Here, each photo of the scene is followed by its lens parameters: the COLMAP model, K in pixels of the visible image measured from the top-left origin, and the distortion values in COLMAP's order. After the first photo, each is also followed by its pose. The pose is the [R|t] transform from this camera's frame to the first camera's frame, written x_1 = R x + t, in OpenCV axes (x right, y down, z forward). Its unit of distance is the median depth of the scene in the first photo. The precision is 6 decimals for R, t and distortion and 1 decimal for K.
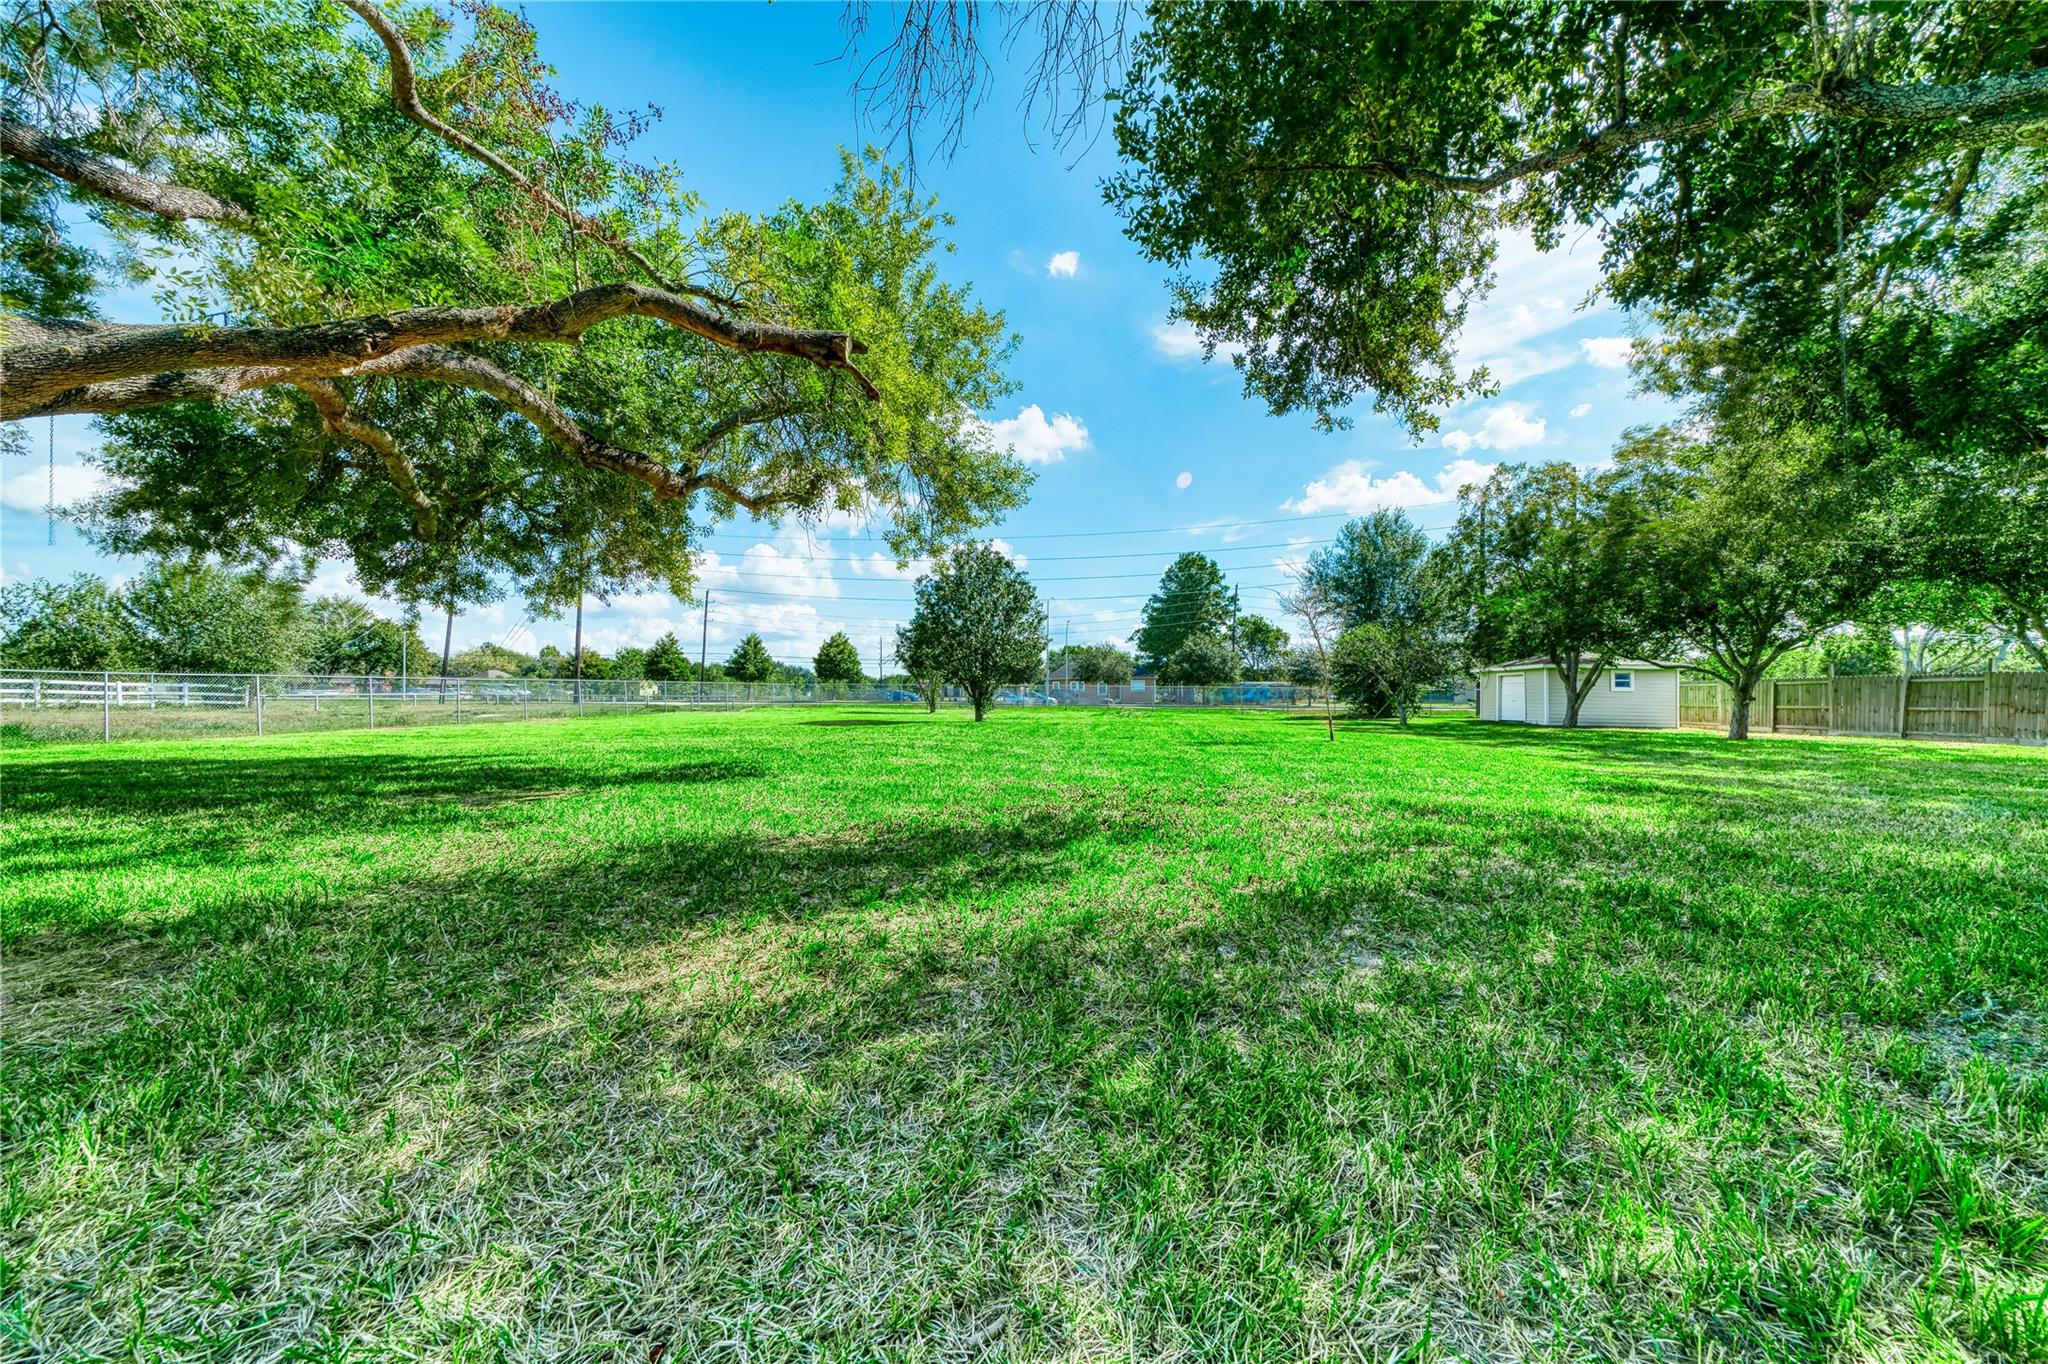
lens RADIAL K [[714.7, 0, 1024.0], [0, 714.7, 682.0], [0, 0, 1]] dist [-0.000204, -0.000004]
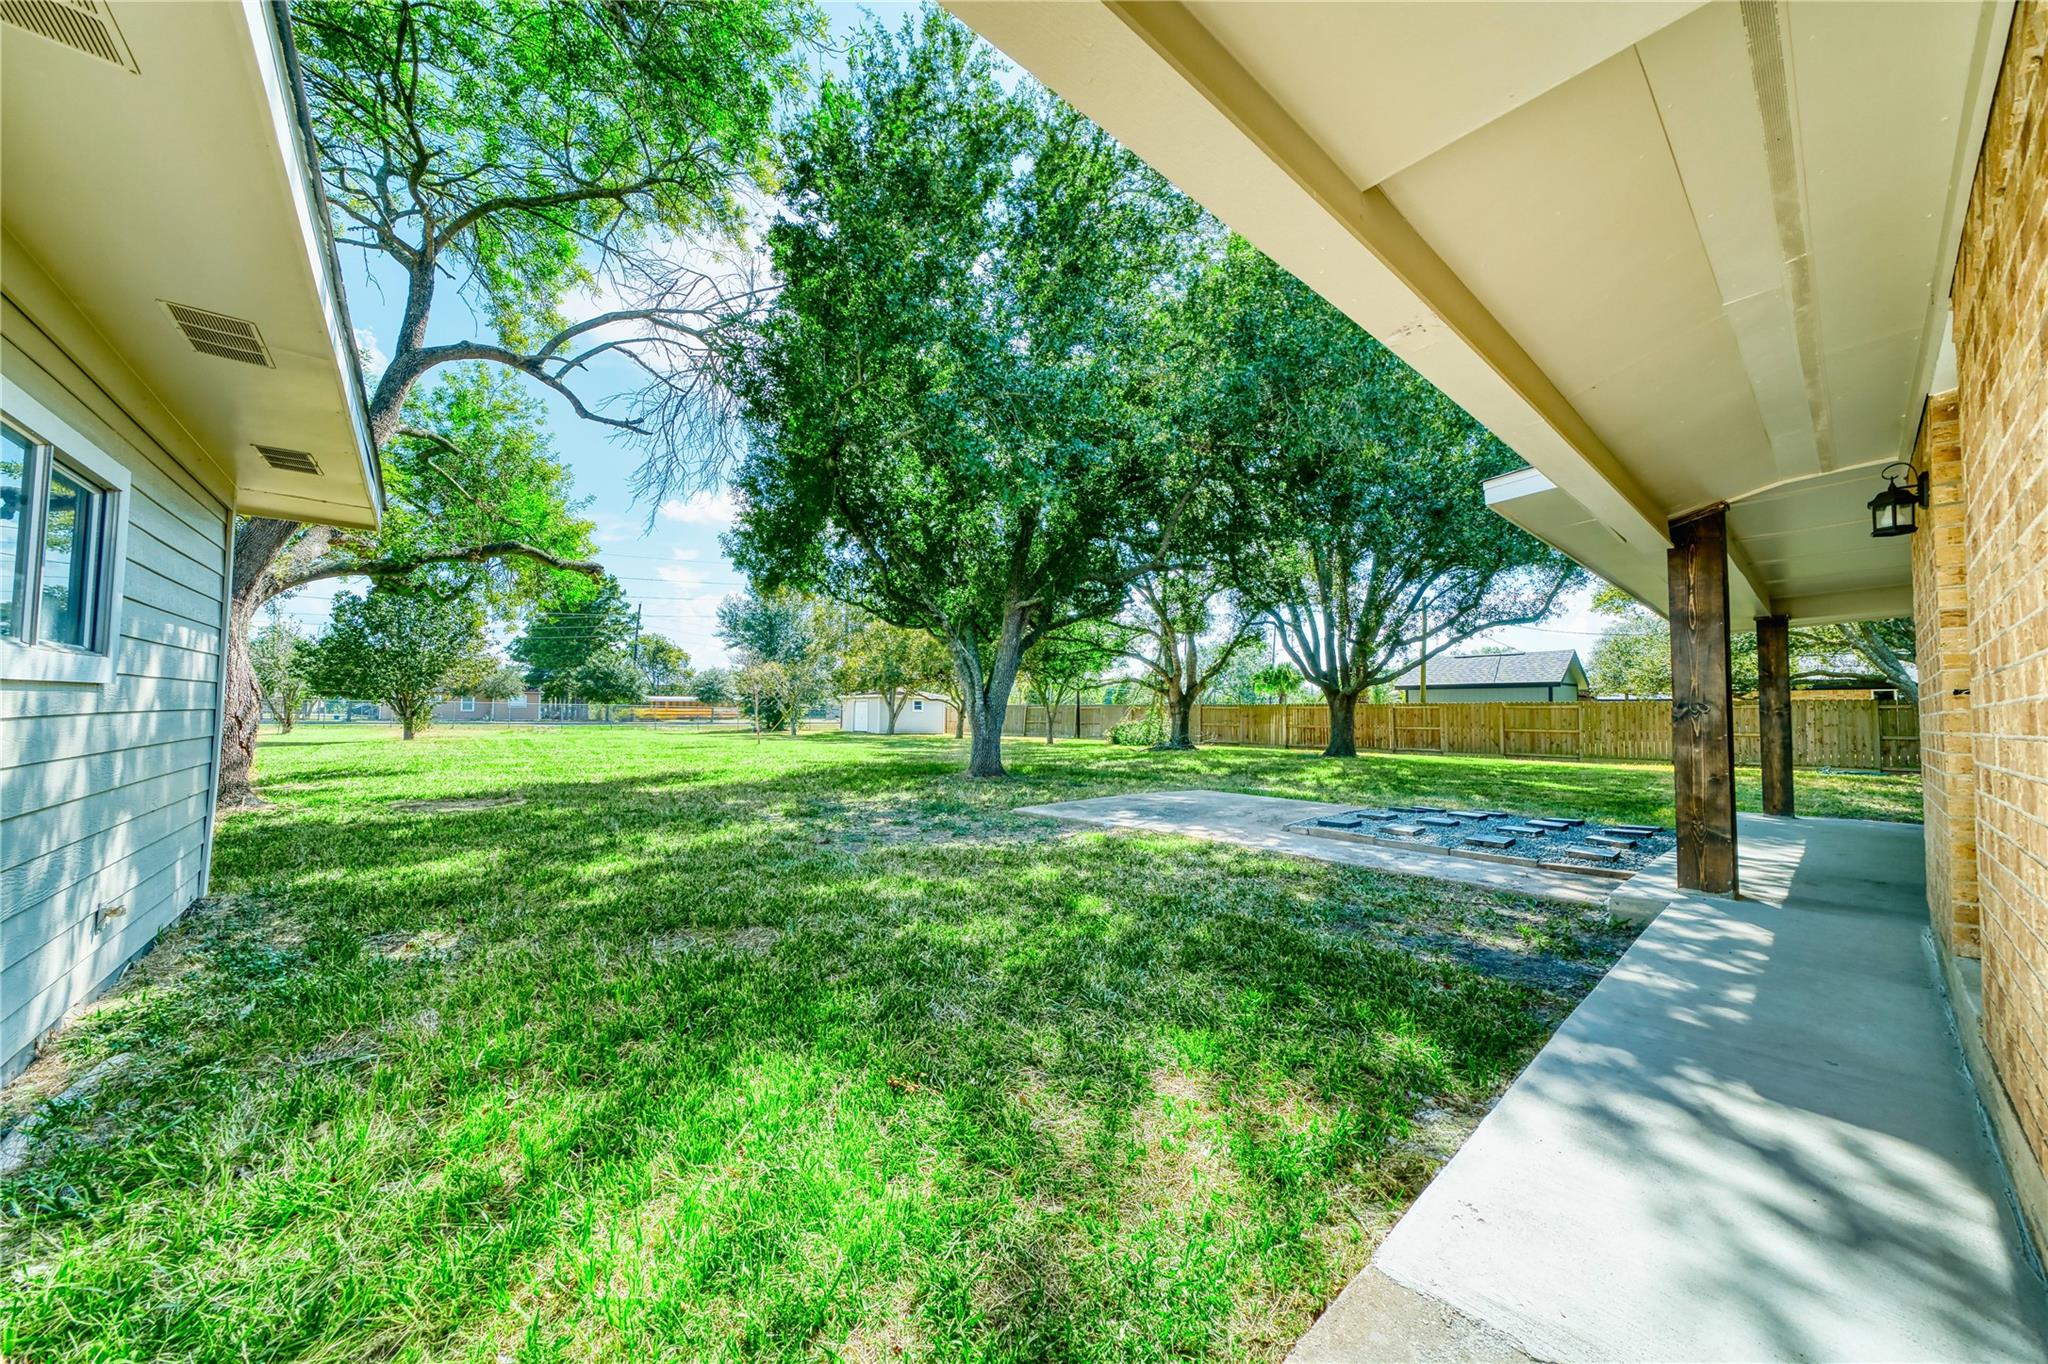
lens RADIAL K [[714.7, 0, 1024.0], [0, 714.7, 682.0], [0, 0, 1]] dist [-0.000204, -0.000004]
pose [[0.687966, 0.033940, 0.724949, -0.128733], [-0.018412, 0.999401, -0.029316, -0.008506], [-0.725509, 0.006820, 0.688179, -0.212996]]
